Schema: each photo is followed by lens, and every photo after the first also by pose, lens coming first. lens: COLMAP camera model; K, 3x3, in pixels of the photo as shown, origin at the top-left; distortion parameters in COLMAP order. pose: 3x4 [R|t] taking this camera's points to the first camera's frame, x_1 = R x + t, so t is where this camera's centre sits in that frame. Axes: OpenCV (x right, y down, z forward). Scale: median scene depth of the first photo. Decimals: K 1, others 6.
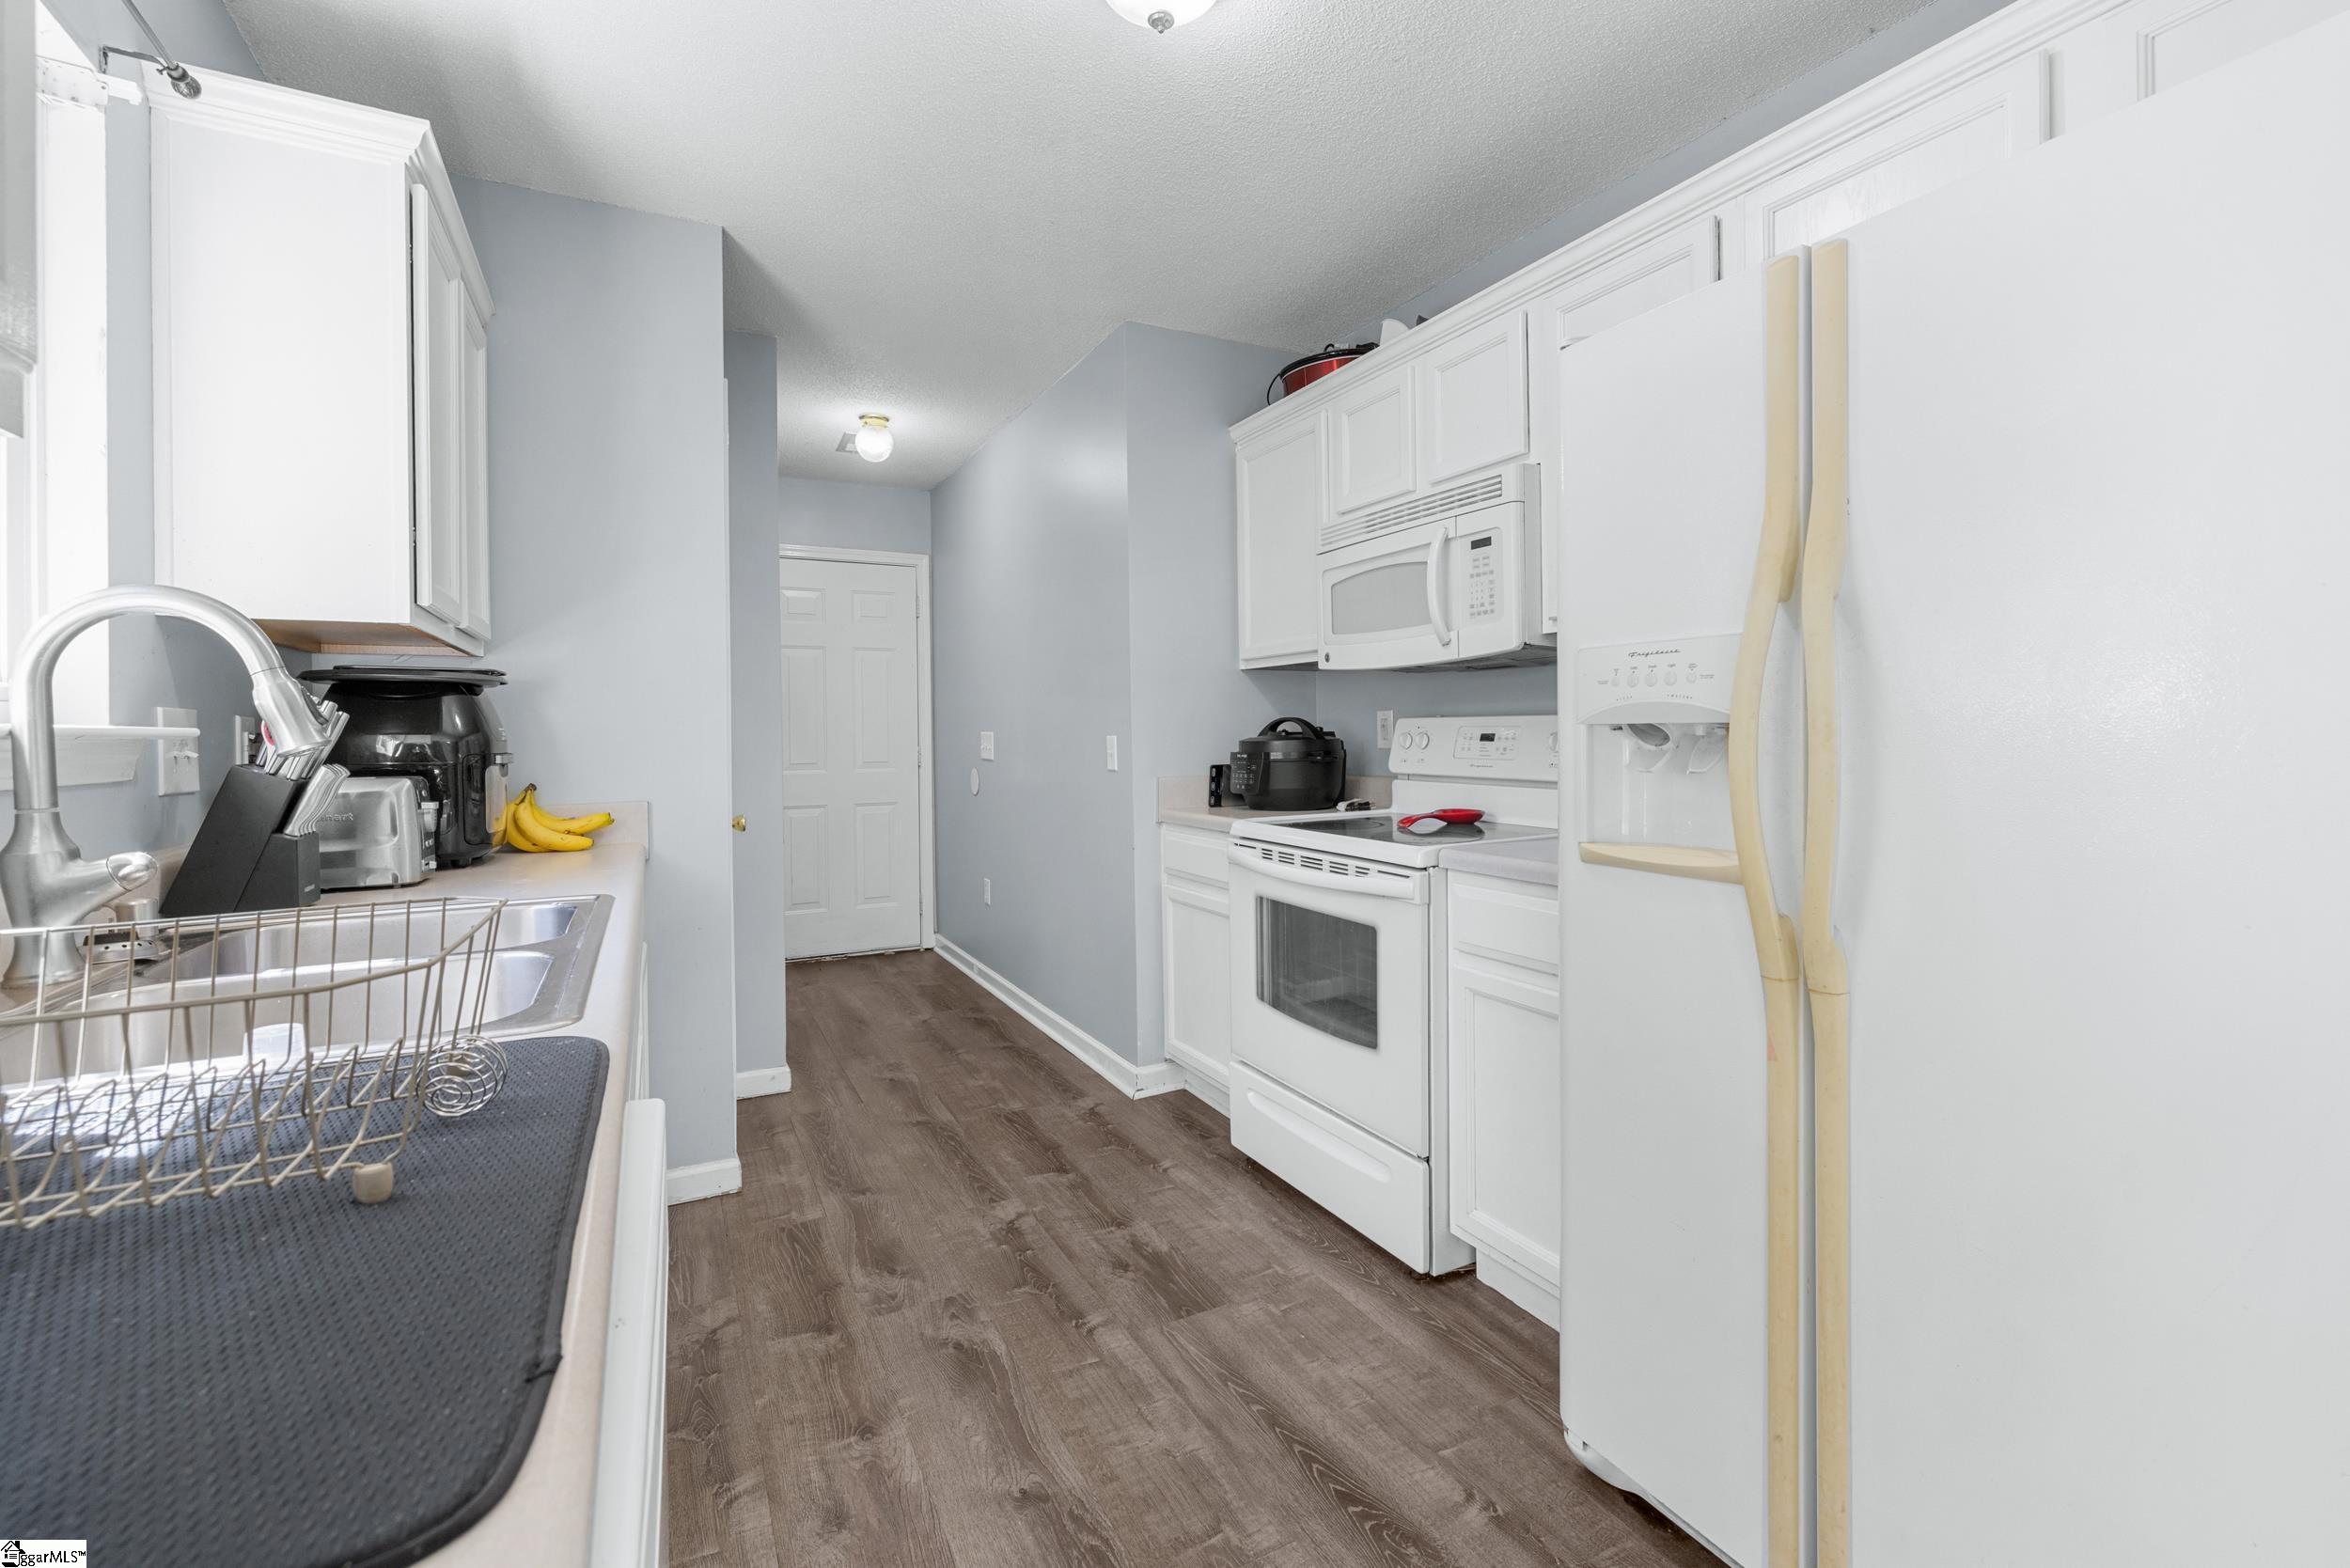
lens RADIAL K [[1008.9, 0, 1183.4], [0, 1008.9, 742.9], [0, 0, 1]] dist [-0.002612, -0.000077]
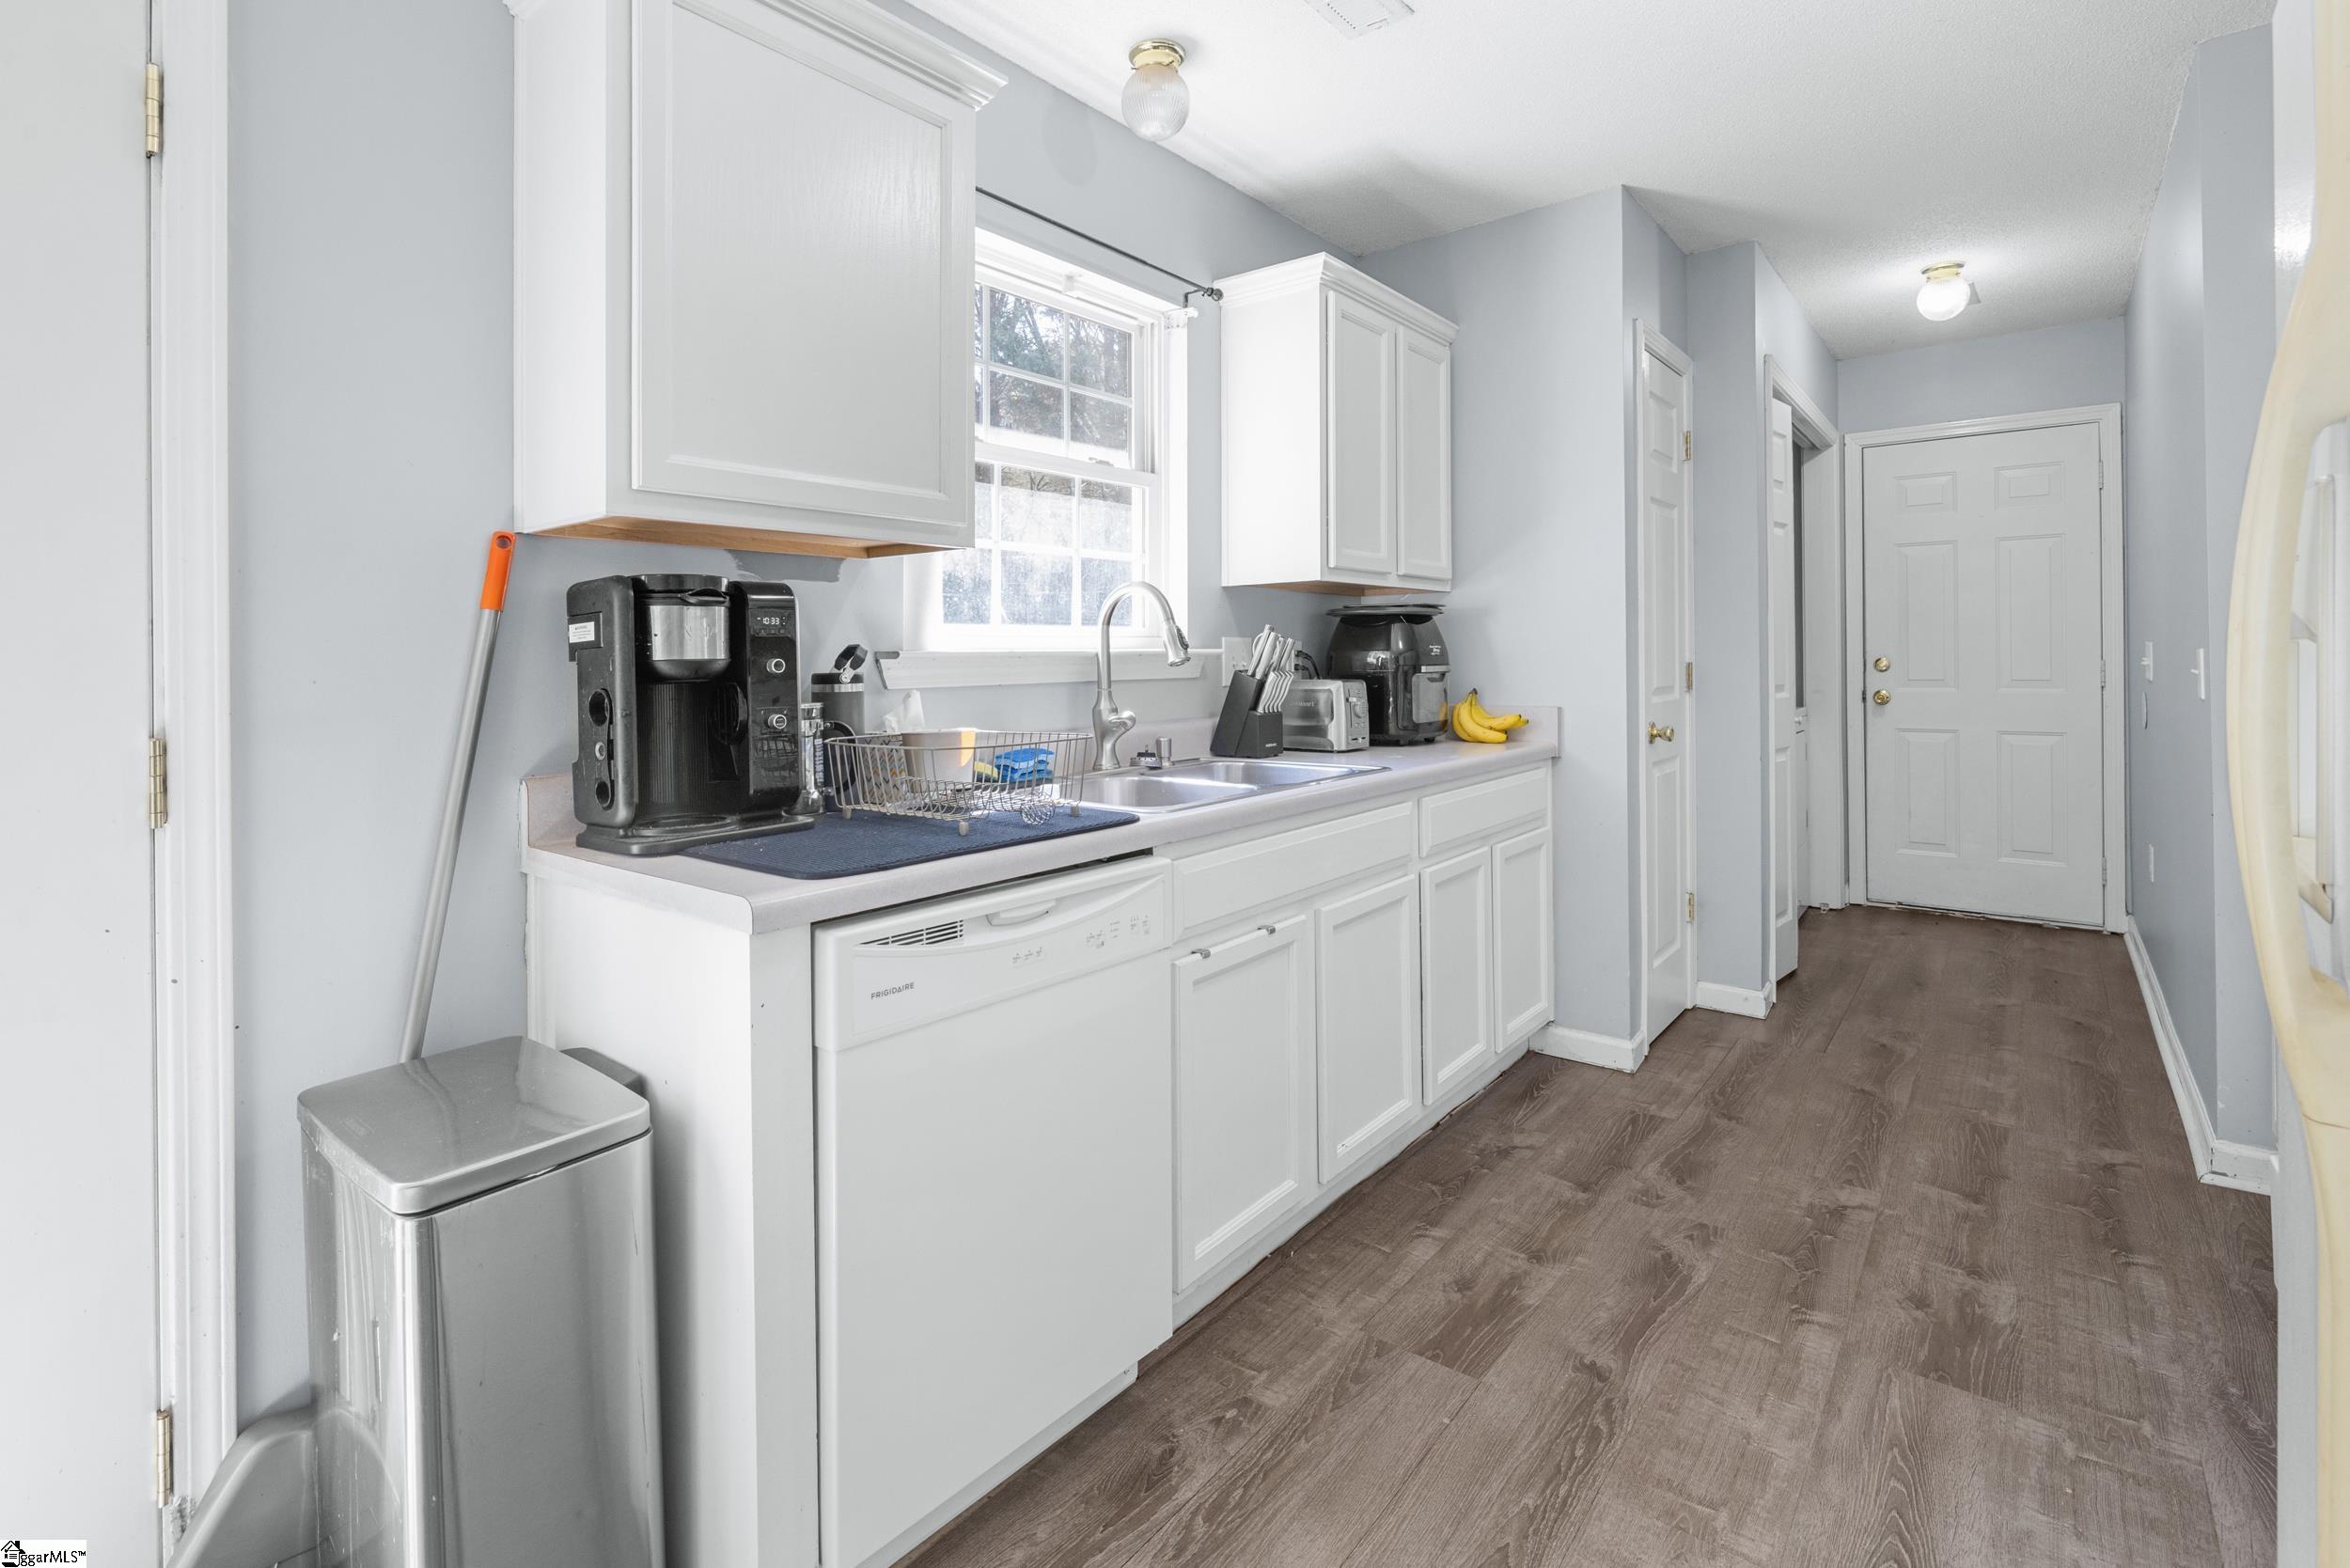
lens RADIAL K [[1085.1, 0, 1147.5], [0, 1085.1, 656.1], [0, 0, 1]] dist [-0.001744, -0.000682]
pose [[0.385352, 0.003110, -0.922764, 0.551376], [-0.000580, 0.999995, 0.003127, -0.006236], [0.922769, -0.000670, 0.385352, 0.095739]]
